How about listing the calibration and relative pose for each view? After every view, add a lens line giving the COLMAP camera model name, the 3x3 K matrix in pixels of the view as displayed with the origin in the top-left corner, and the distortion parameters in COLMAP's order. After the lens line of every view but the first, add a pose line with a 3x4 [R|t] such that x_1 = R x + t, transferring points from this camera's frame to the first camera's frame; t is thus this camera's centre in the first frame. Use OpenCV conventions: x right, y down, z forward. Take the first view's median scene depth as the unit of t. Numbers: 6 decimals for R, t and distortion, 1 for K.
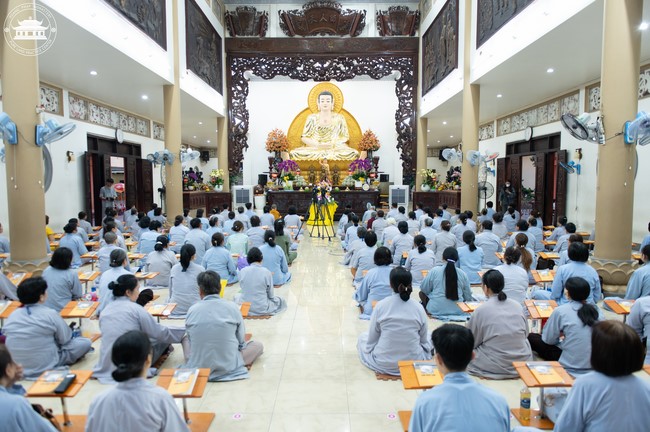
lens RADIAL K [[441.9, 0, 324.2], [0, 441.9, 221.3], [0, 0, 1]] dist [0.008300, 0.002571]
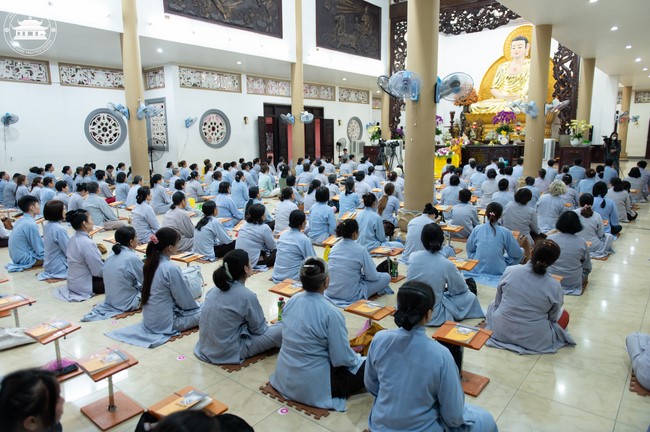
lens RADIAL K [[441.9, 0, 322.7], [0, 441.9, 214.1], [0, 0, 1]] dist [0.008300, 0.002571]
pose [[0.777666, 0.101740, -0.620390, 0.384153], [-0.048130, 0.993557, 0.102606, -0.001021], [0.626832, -0.049934, 0.777552, 0.007311]]
